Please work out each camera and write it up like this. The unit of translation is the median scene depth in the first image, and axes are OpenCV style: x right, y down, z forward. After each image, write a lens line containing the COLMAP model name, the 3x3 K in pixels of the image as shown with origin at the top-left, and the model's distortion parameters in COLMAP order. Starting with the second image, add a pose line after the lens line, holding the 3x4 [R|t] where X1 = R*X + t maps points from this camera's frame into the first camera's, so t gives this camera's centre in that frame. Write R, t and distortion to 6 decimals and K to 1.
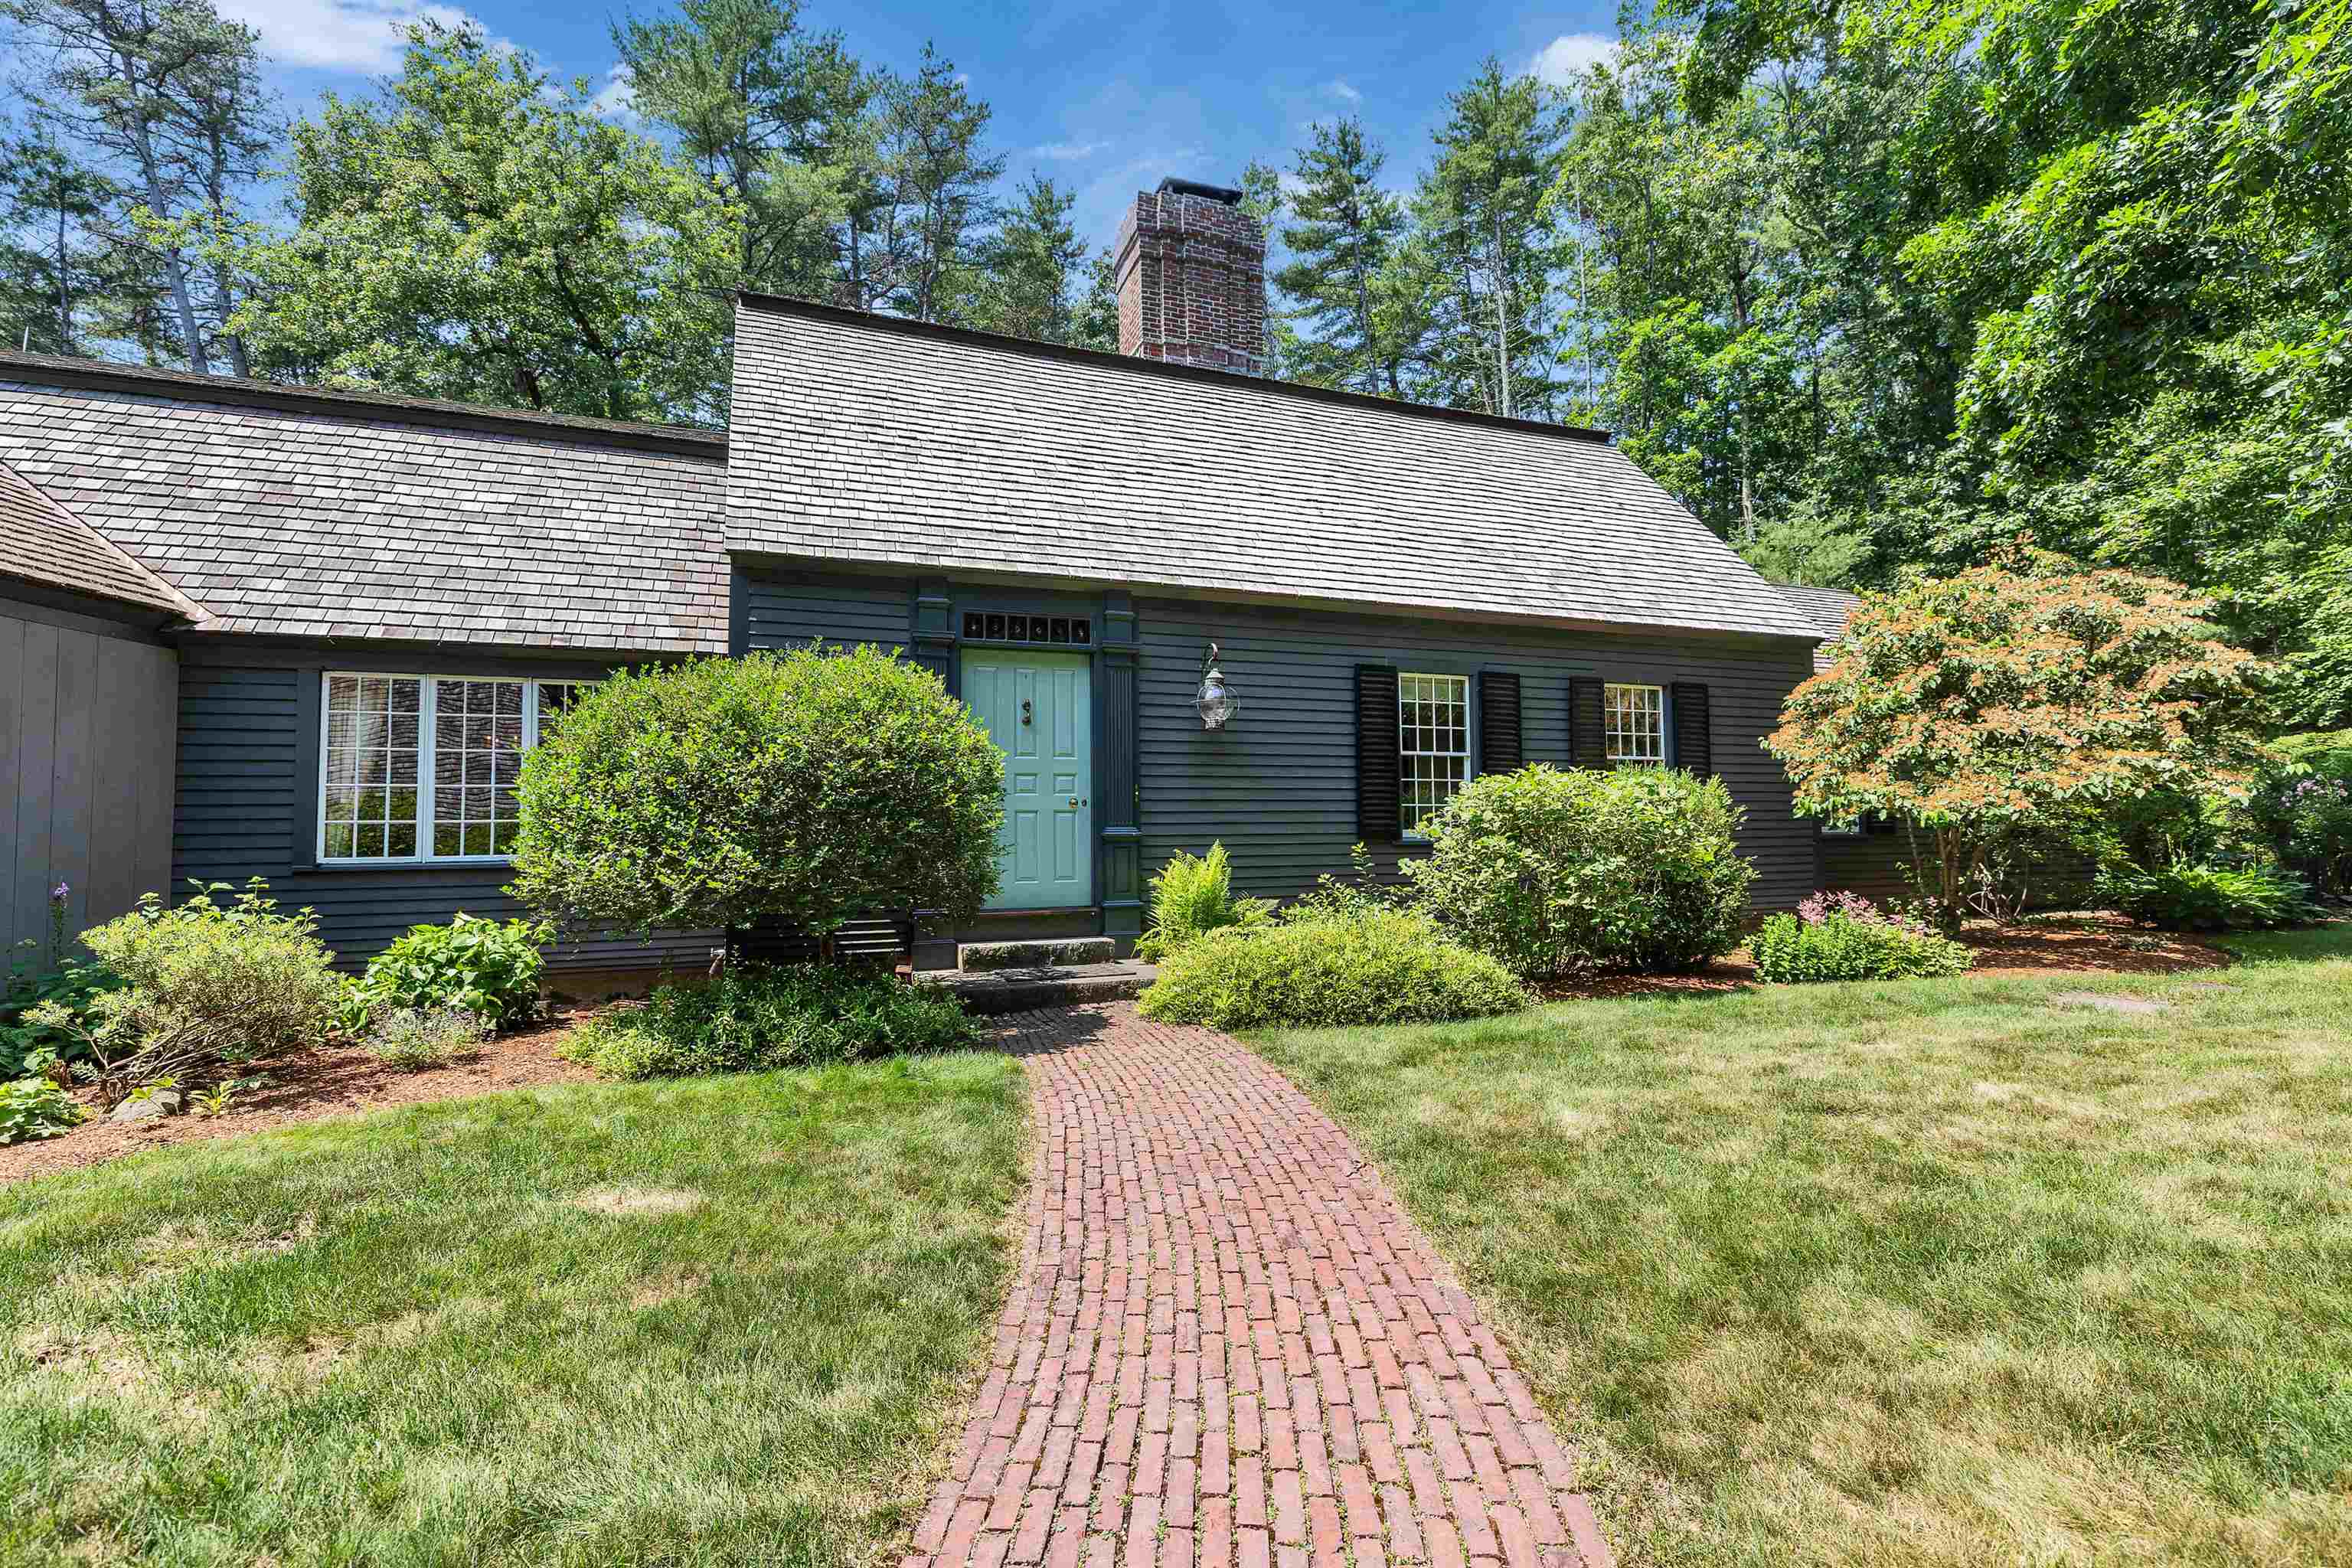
lens RADIAL K [[1064.7, 0, 1183.4], [0, 1064.7, 788.3], [0, 0, 1]] dist [0.004588, 0.000233]
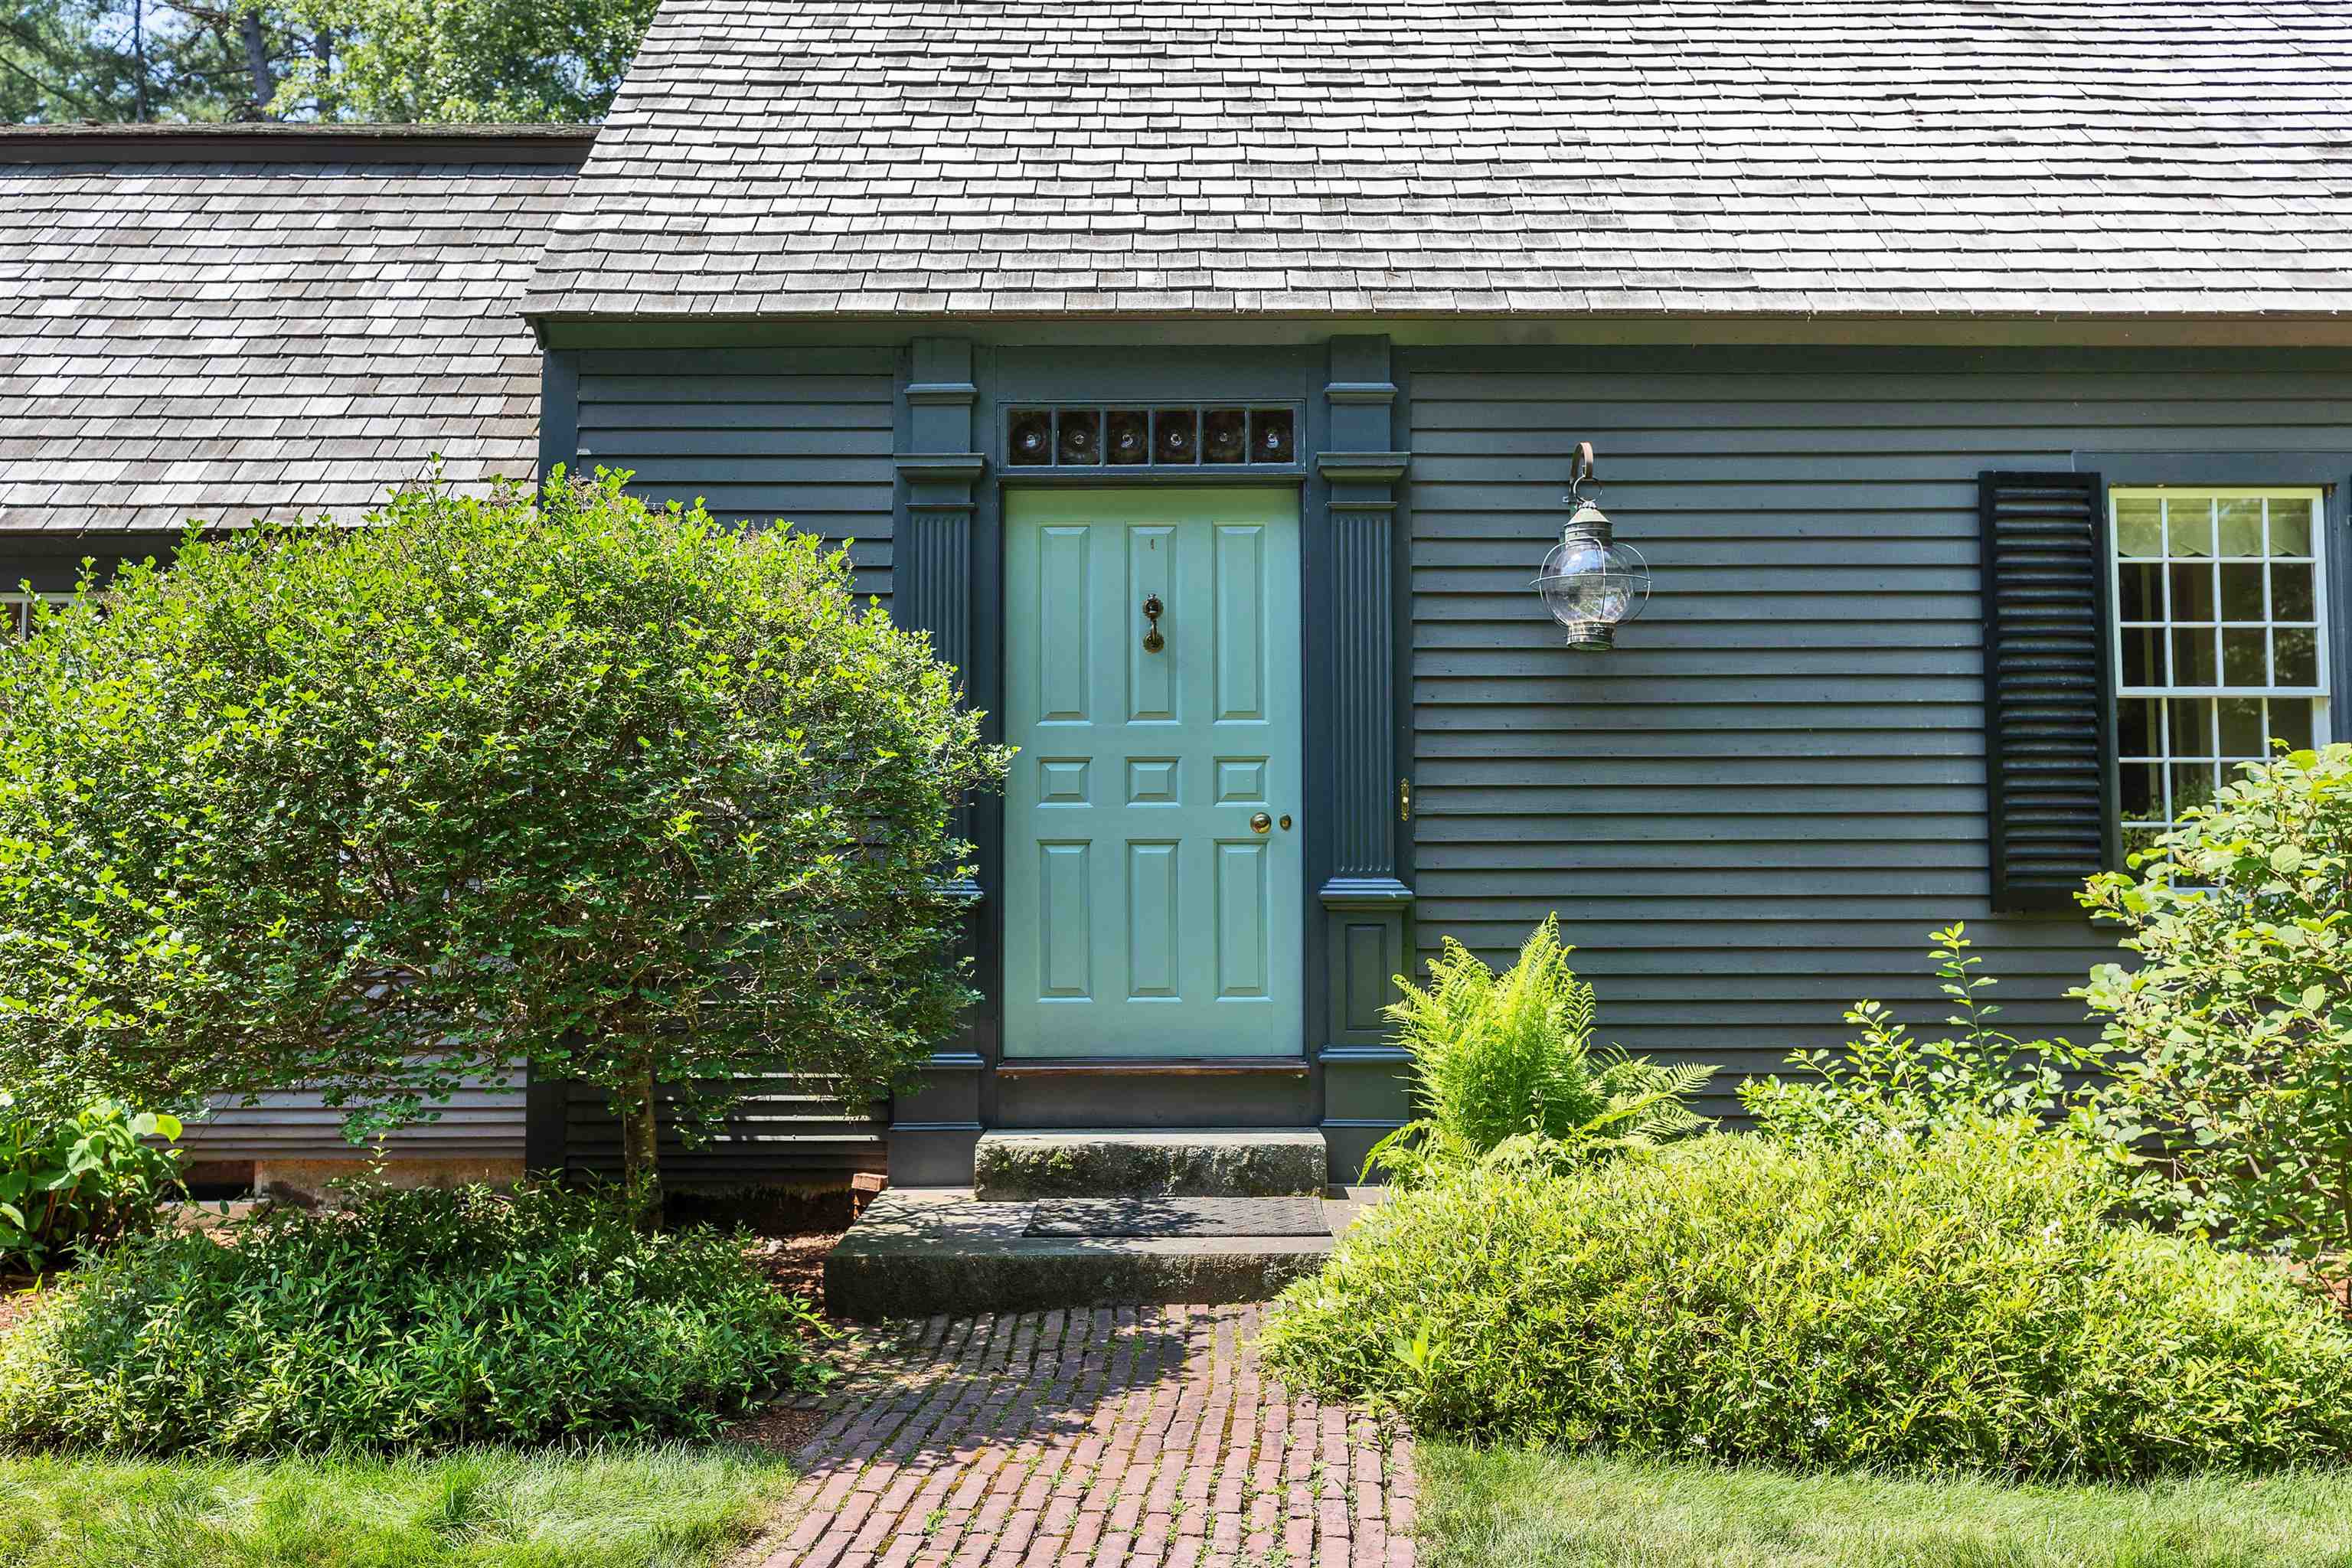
lens RADIAL K [[1898.9, 0, 1173.5], [0, 1898.9, 769.9], [0, 0, 1]] dist [0.003688, 0.005564]
pose [[0.934430, -0.011783, -0.355951, 0.146665], [0.008885, 0.999913, -0.009775, -0.000712], [0.356036, 0.005971, 0.934453, 0.250475]]
